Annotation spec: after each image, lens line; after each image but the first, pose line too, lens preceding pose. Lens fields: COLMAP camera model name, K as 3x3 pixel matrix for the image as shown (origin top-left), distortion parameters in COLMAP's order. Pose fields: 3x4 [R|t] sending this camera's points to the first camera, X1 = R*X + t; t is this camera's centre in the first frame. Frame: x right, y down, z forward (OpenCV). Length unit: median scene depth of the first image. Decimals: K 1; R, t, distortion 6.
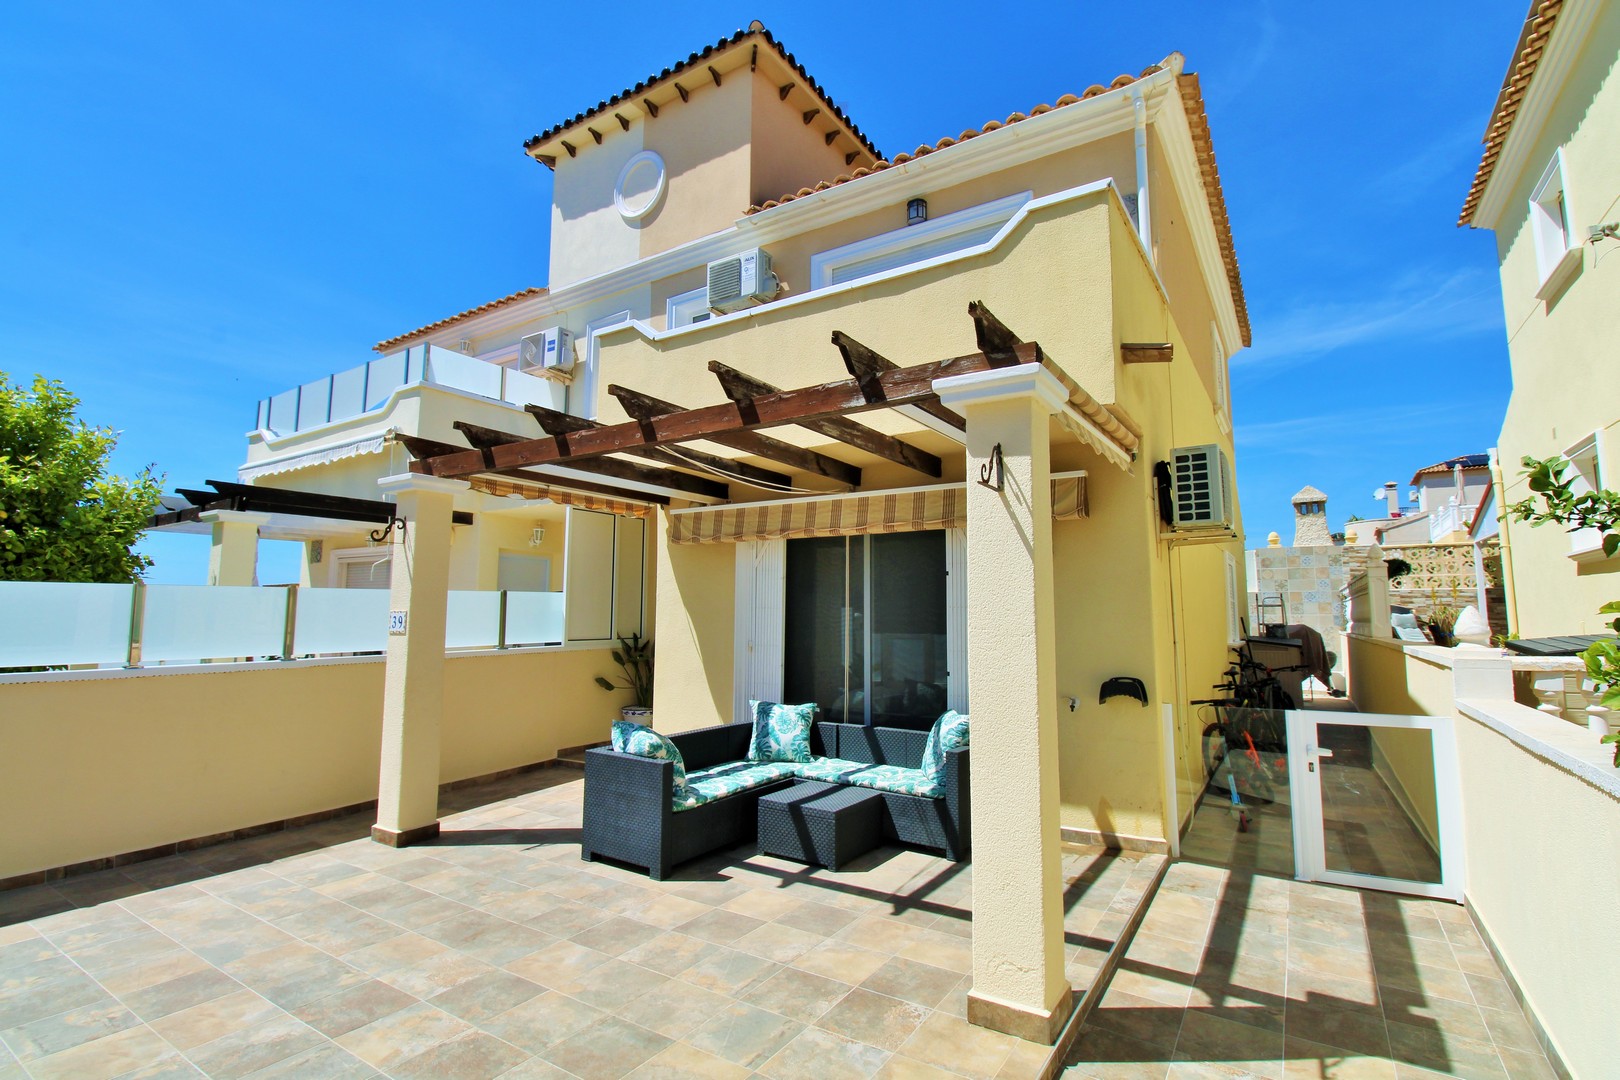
lens RADIAL K [[751.5, 0, 820.9], [0, 751.5, 535.6], [0, 0, 1]] dist [0.005335, -0.013700]
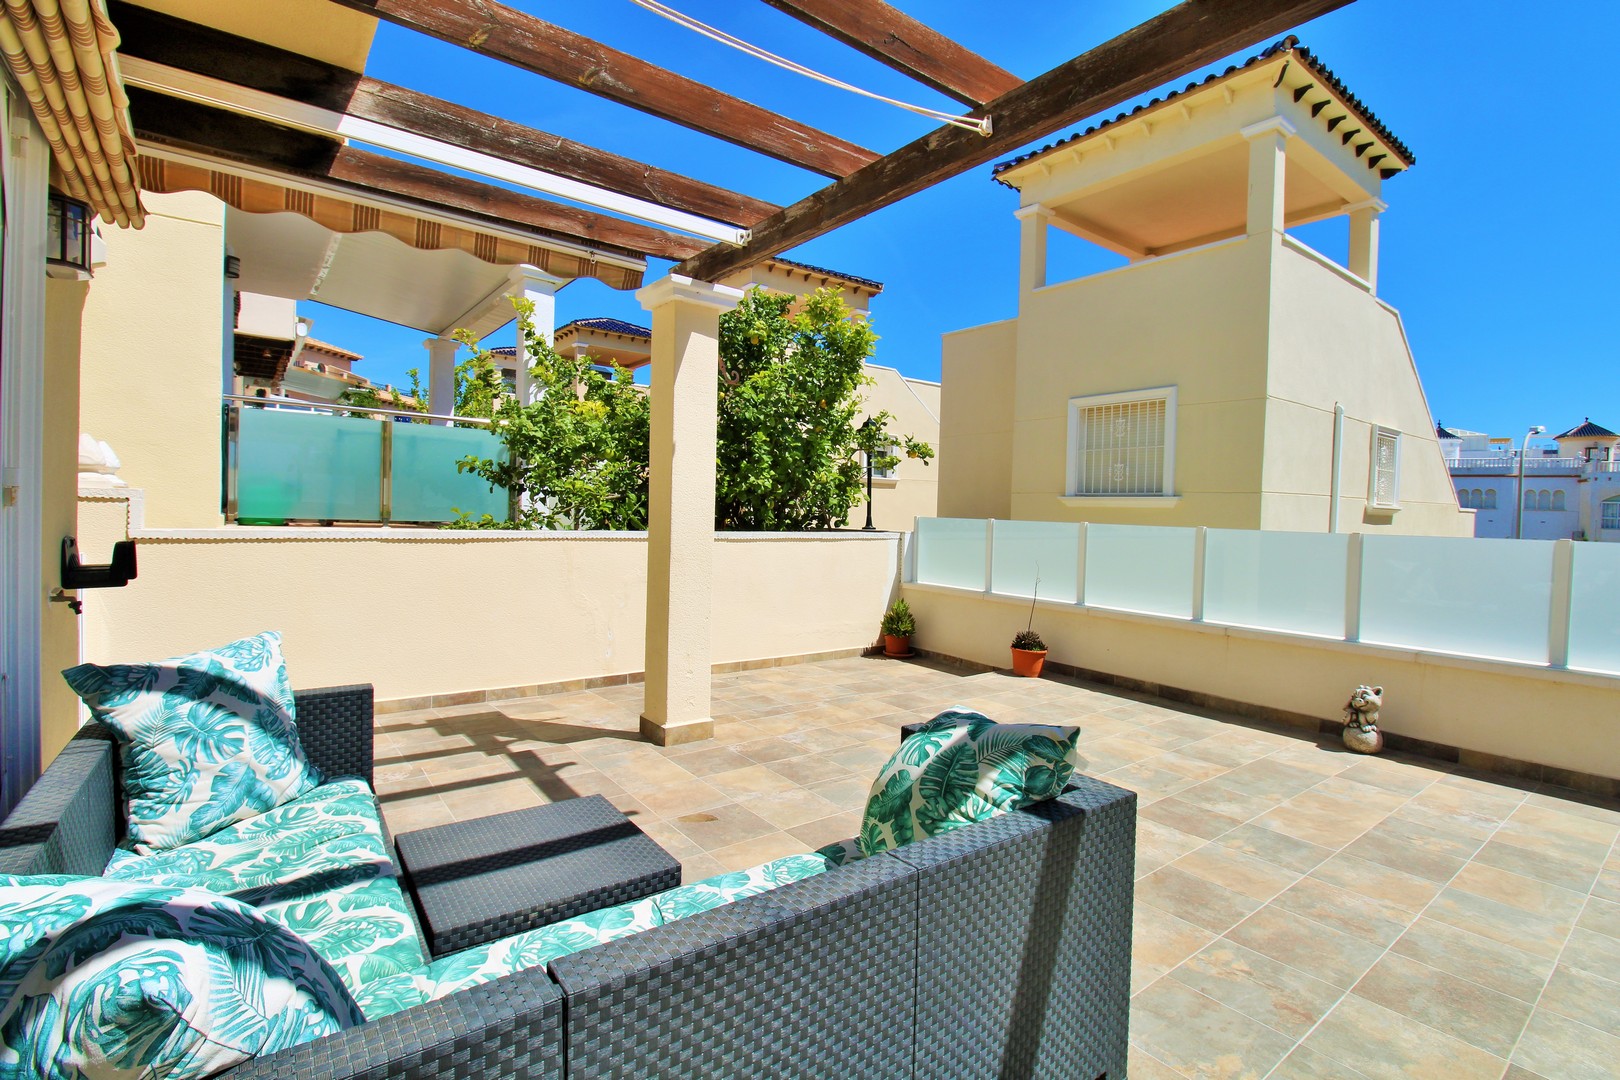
lens RADIAL K [[751.5, 0, 820.9], [0, 751.5, 535.6], [0, 0, 1]] dist [0.005335, -0.013700]
pose [[-0.940615, -0.041578, 0.336918, -0.434695], [-0.068343, 0.995344, -0.067967, 0.301859], [-0.332524, -0.086957, -0.939077, 2.109709]]
